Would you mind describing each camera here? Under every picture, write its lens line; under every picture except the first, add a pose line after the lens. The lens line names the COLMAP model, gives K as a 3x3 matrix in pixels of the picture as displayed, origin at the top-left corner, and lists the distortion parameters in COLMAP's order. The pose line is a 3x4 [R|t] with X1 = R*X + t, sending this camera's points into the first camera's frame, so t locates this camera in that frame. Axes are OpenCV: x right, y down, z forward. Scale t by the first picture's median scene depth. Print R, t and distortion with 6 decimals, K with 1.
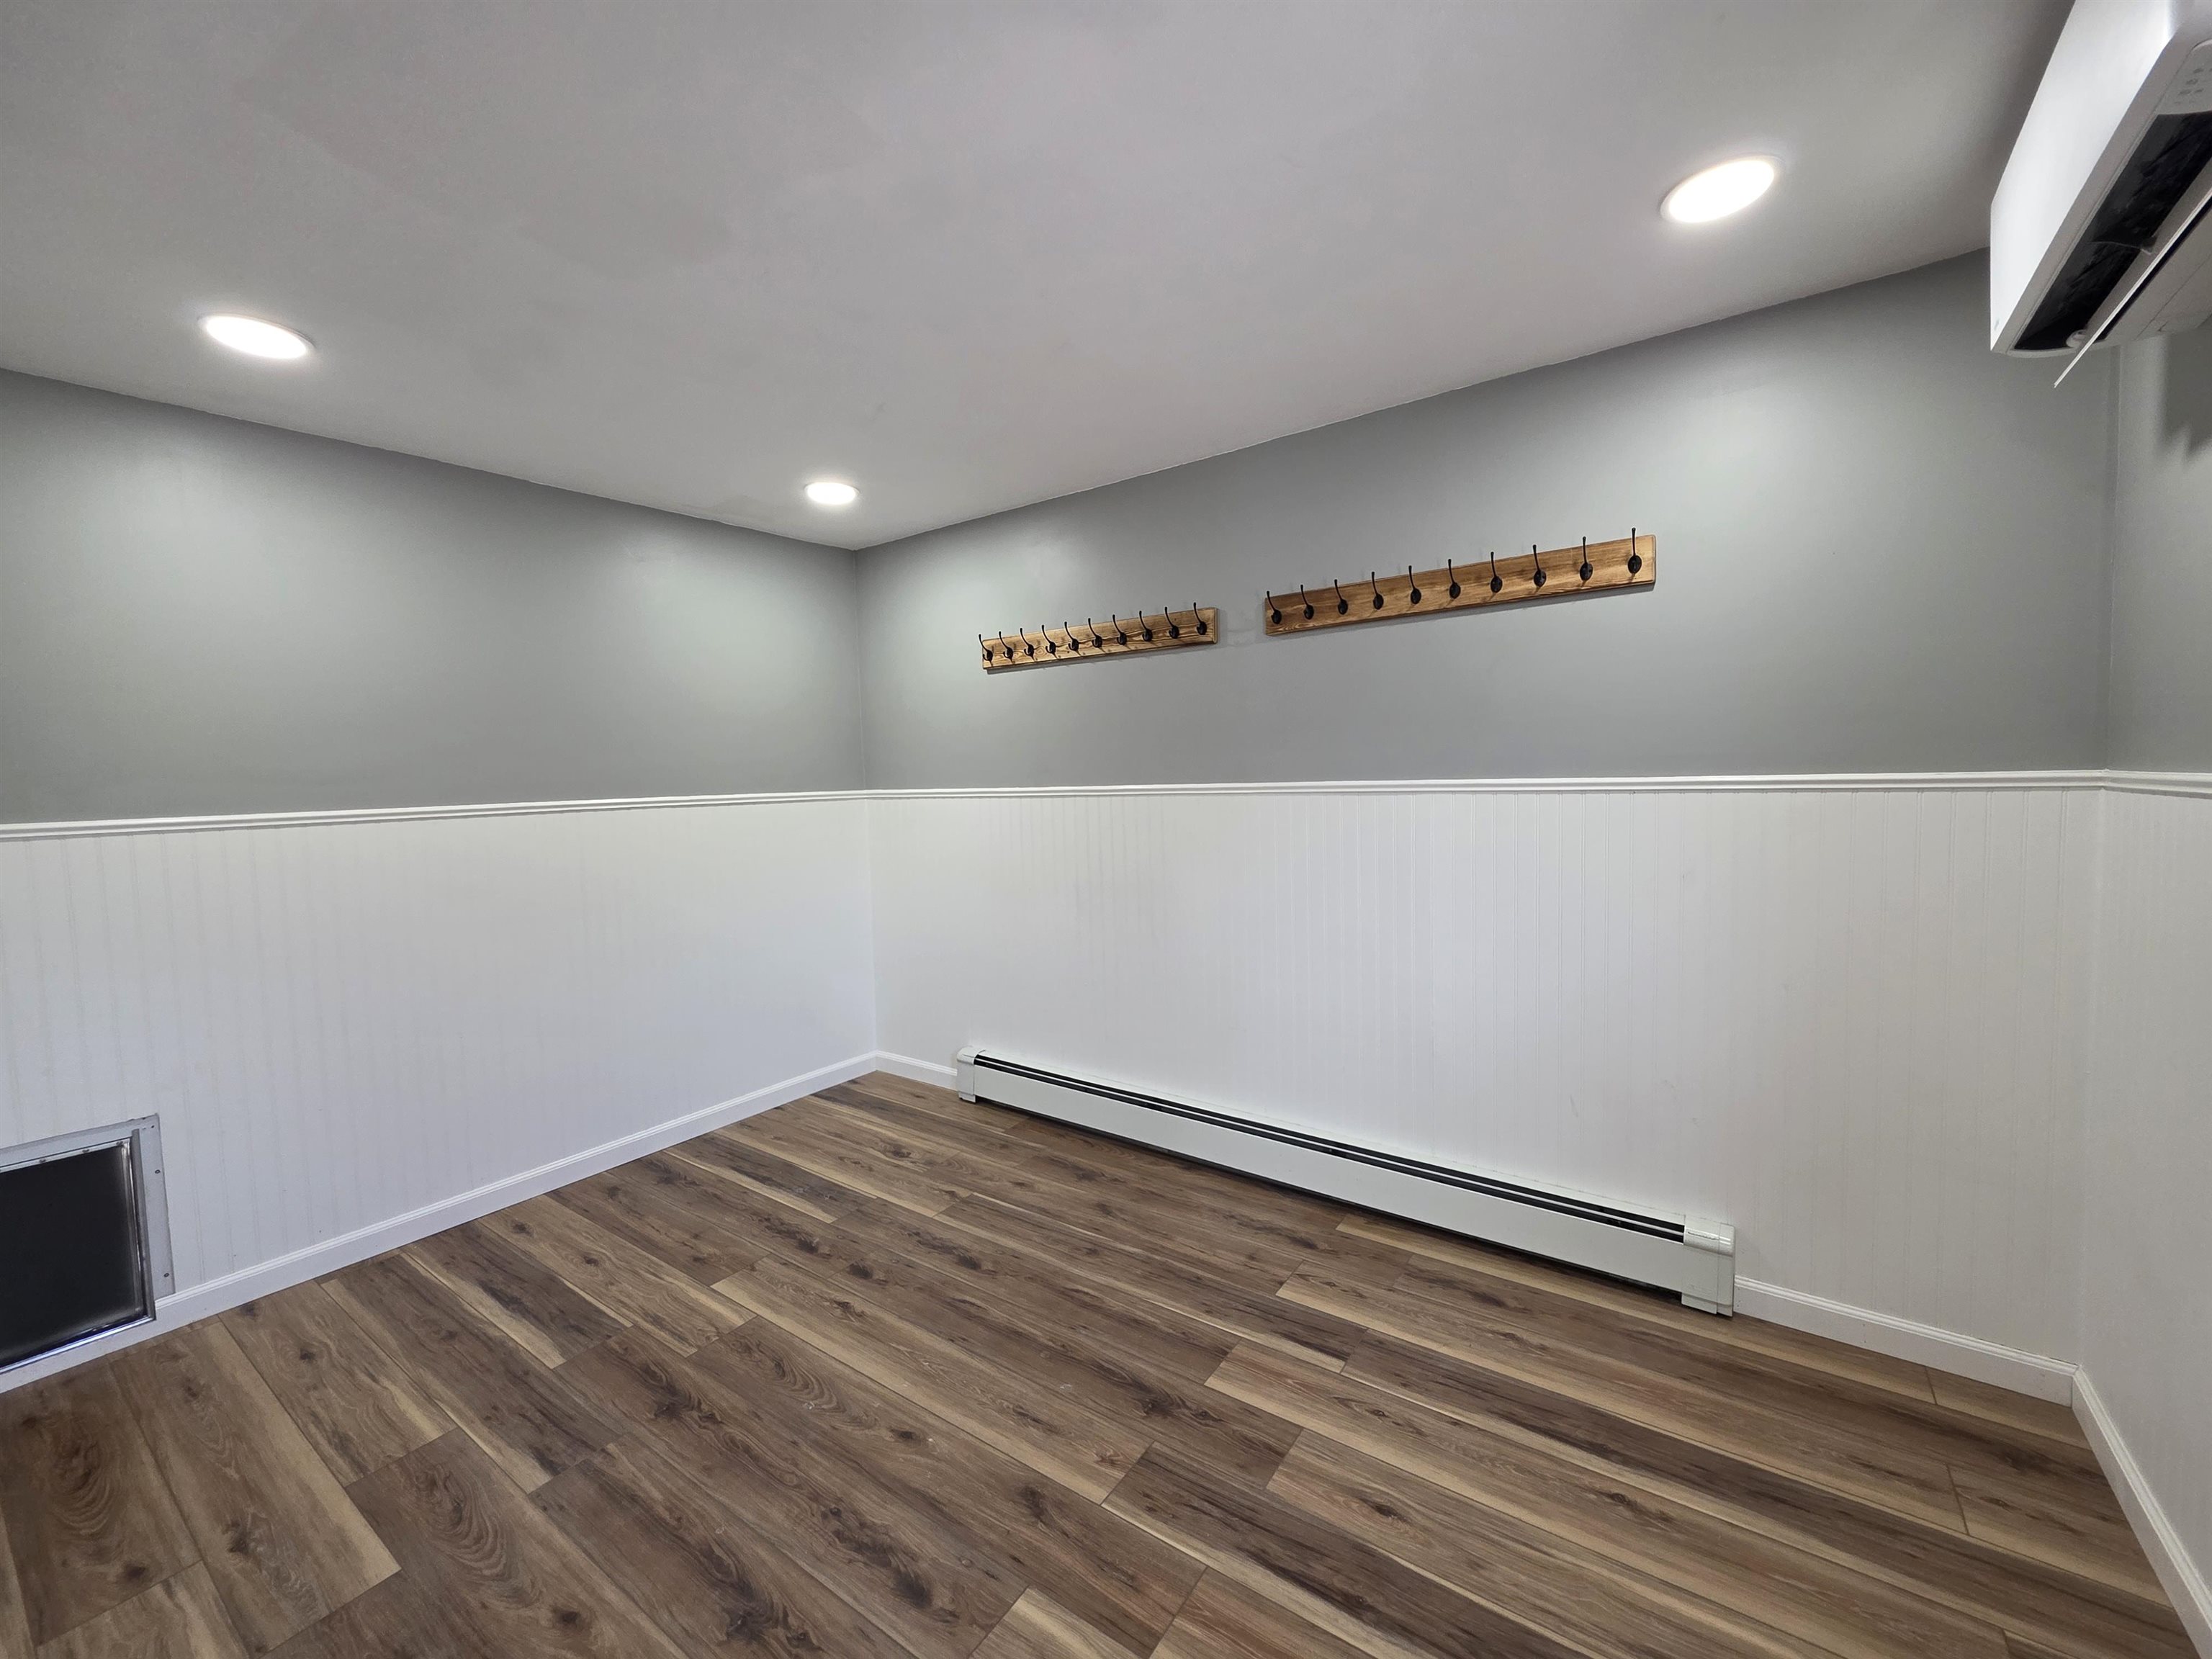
lens RADIAL K [[885.5, 0, 1108.7], [0, 885.5, 831.7], [0, 0, 1]] dist [0.000767, 0.000503]
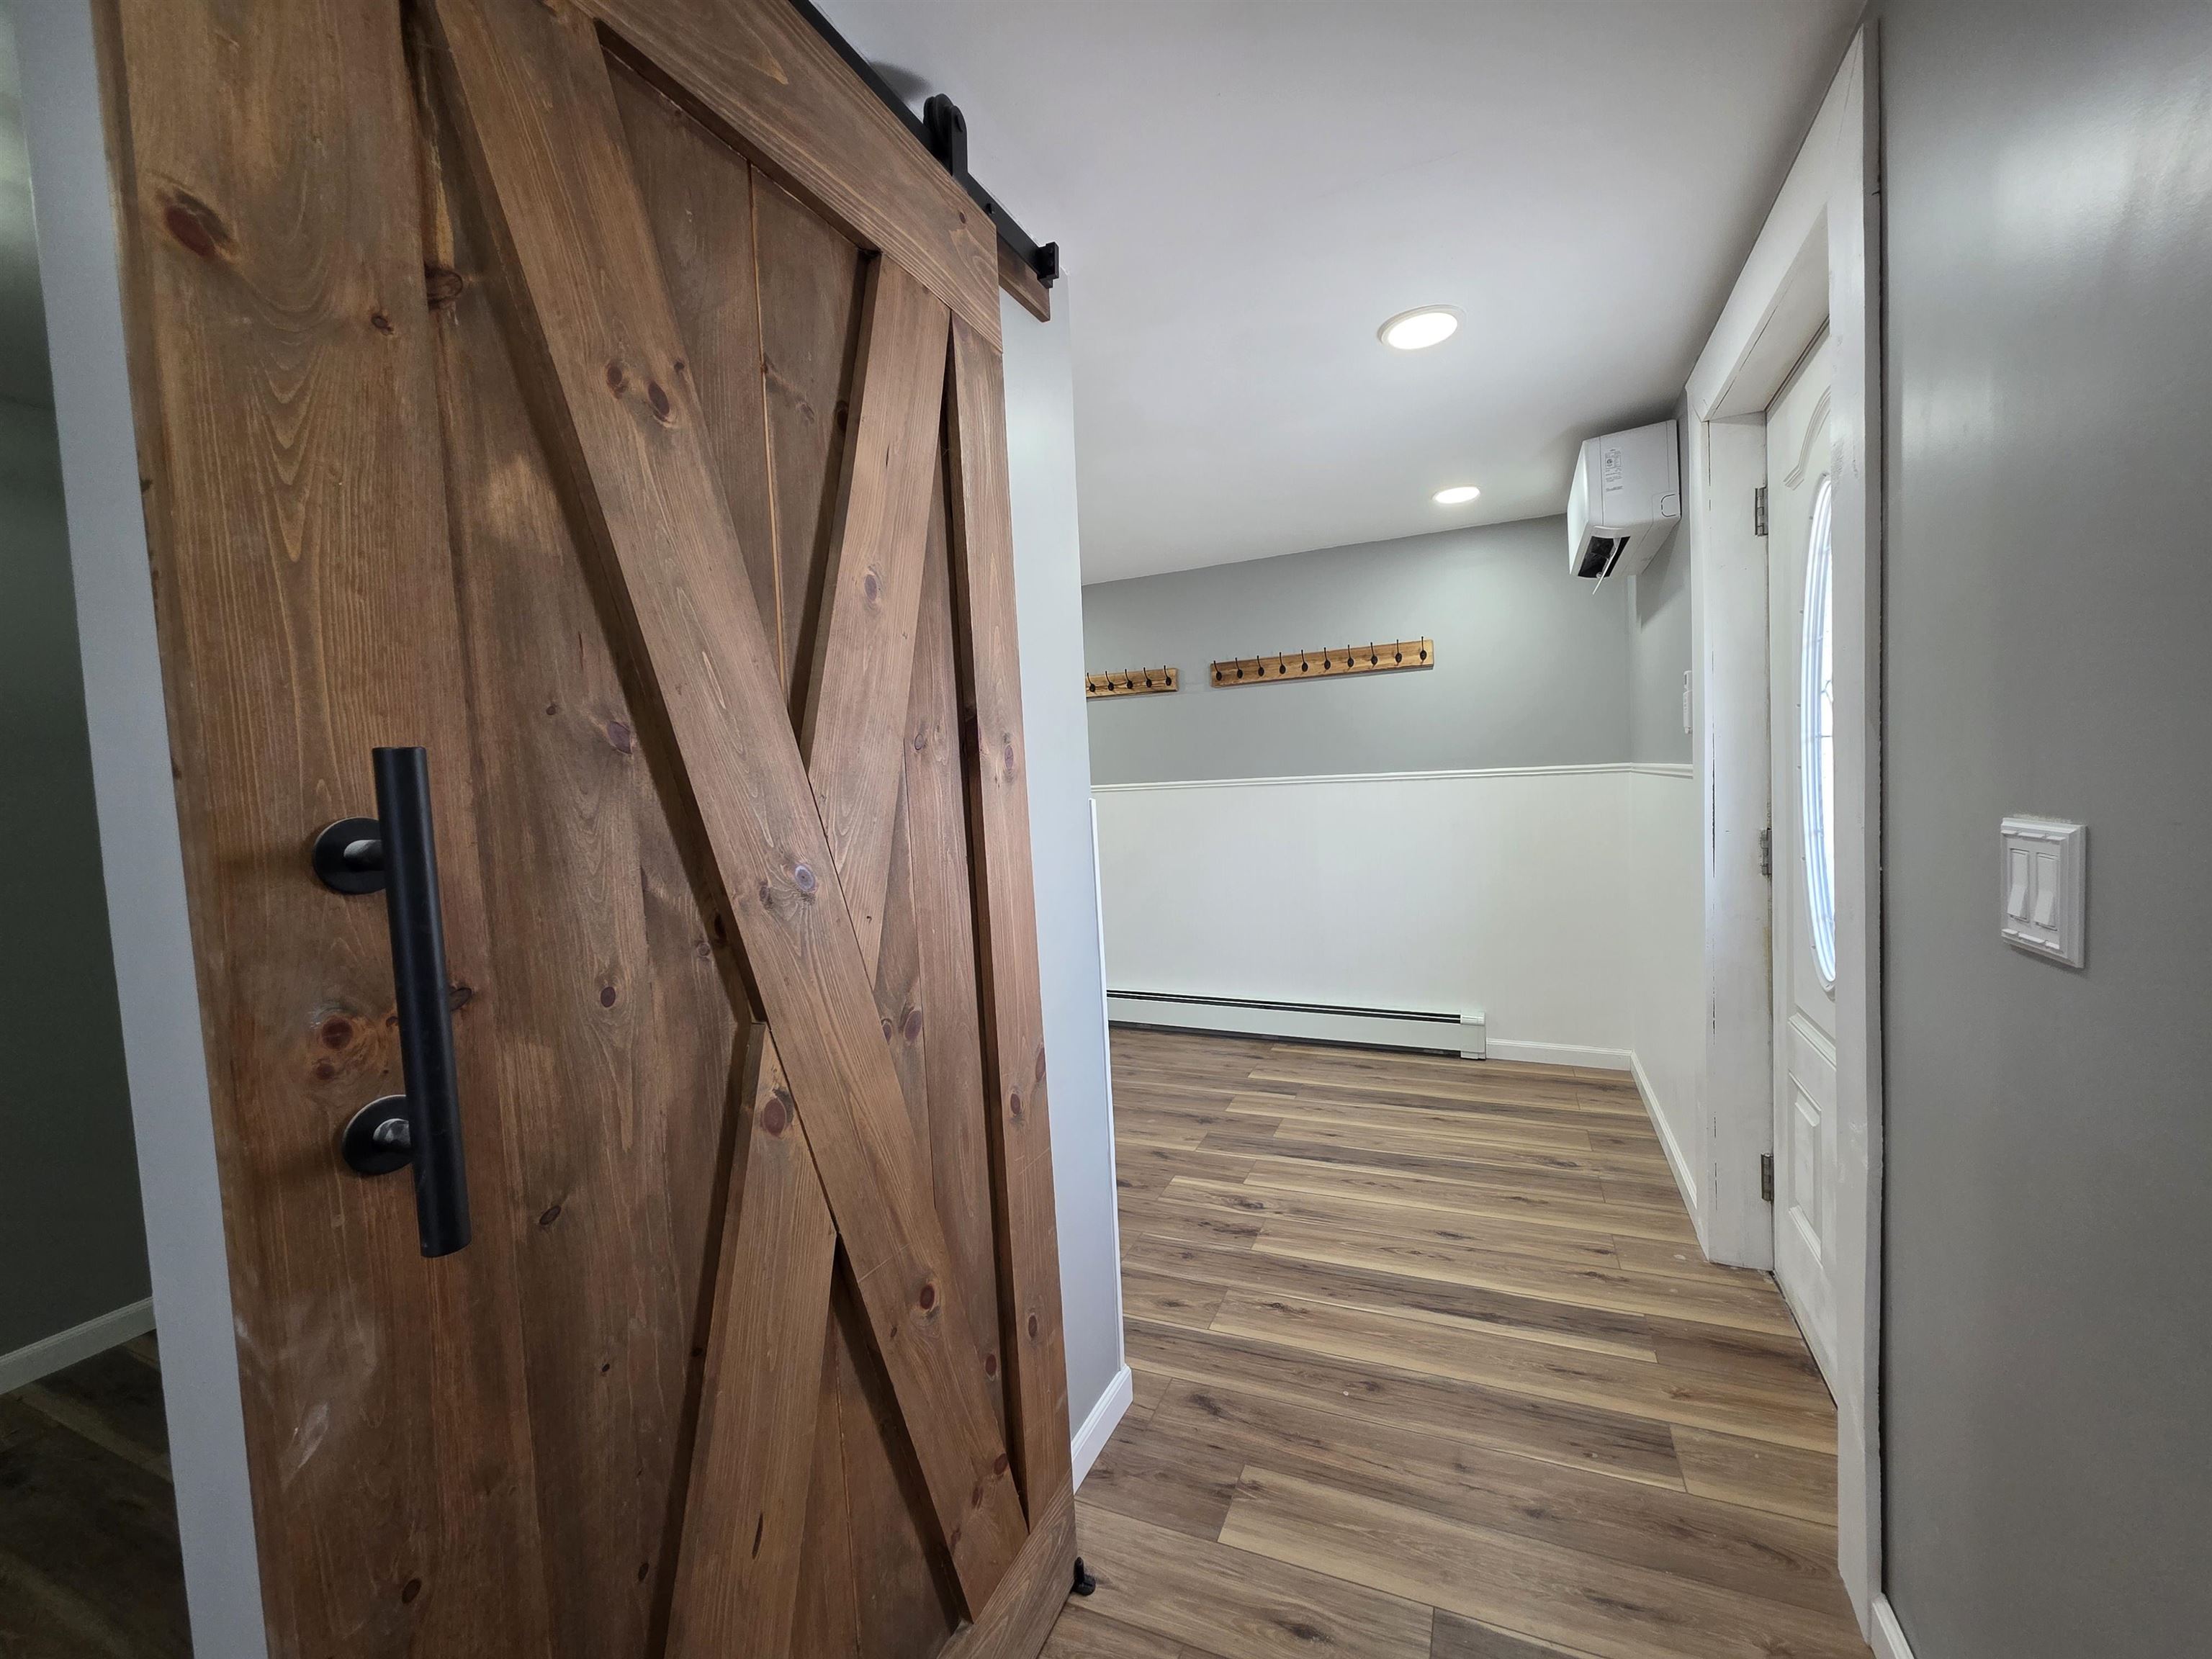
lens RADIAL K [[885.5, 0, 1106.7], [0, 885.5, 833.9], [0, 0, 1]] dist [0.000767, 0.000503]
pose [[0.977722, -0.031394, 0.207542, -0.417891], [0.033456, 0.999420, -0.006430, 0.055093], [-0.207220, 0.013230, 0.978205, -0.621058]]
